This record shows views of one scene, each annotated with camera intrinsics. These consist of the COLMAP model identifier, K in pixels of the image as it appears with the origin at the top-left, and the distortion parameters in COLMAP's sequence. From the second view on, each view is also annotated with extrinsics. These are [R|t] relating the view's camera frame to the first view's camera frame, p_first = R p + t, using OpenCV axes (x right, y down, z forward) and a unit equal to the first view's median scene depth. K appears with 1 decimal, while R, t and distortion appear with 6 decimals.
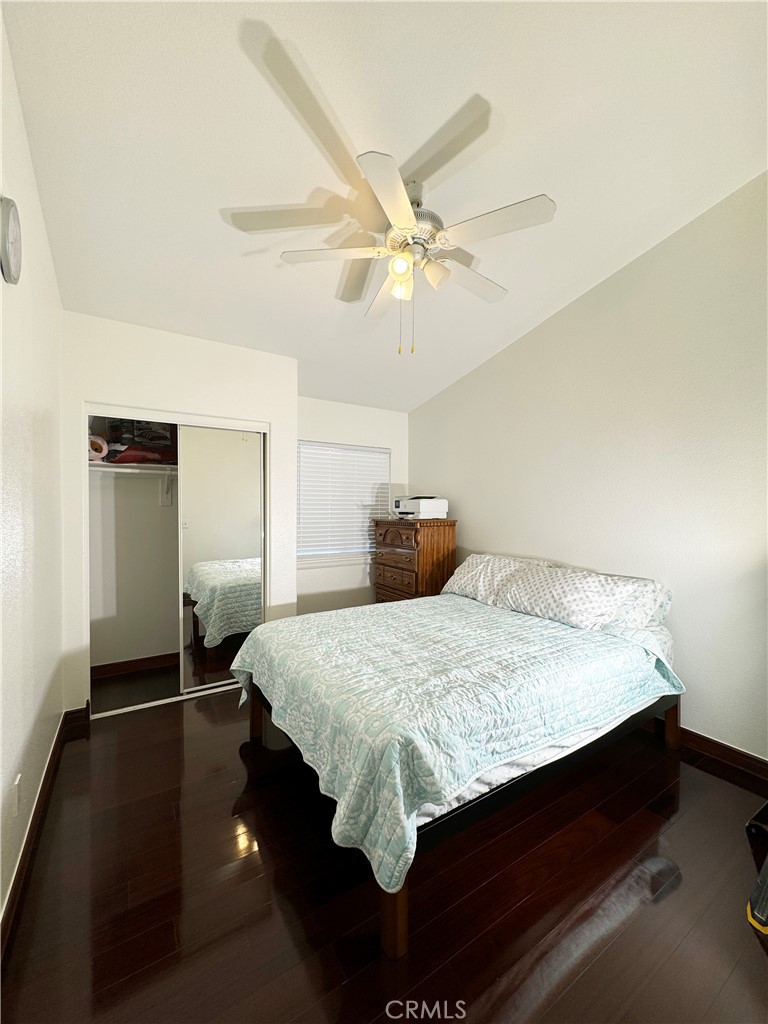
lens RADIAL K [[409.4, 0, 384.0], [0, 409.4, 512.0], [0, 0, 1]] dist [-0.000190, 0.000030]
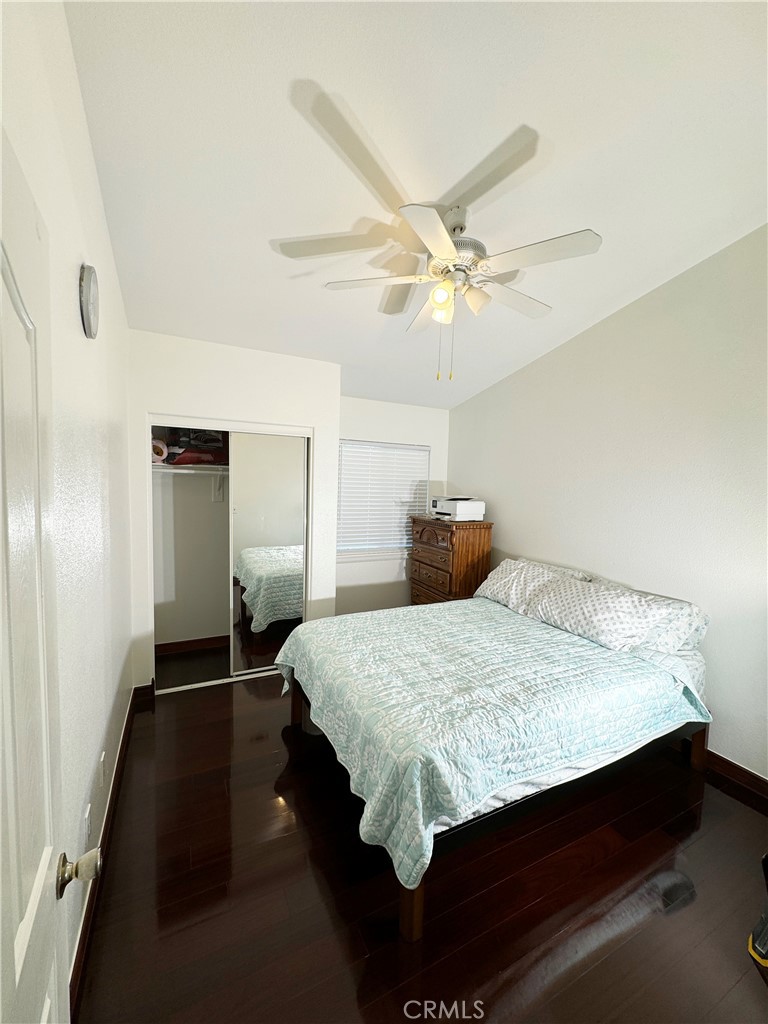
lens RADIAL K [[409.4, 0, 384.0], [0, 409.4, 512.0], [0, 0, 1]] dist [0.000215, 0.000046]
pose [[0.994636, 0.032536, -0.098182, 0.014874], [-0.026598, 0.997772, 0.061189, -0.109718], [0.099954, -0.058250, 0.993286, -0.048940]]
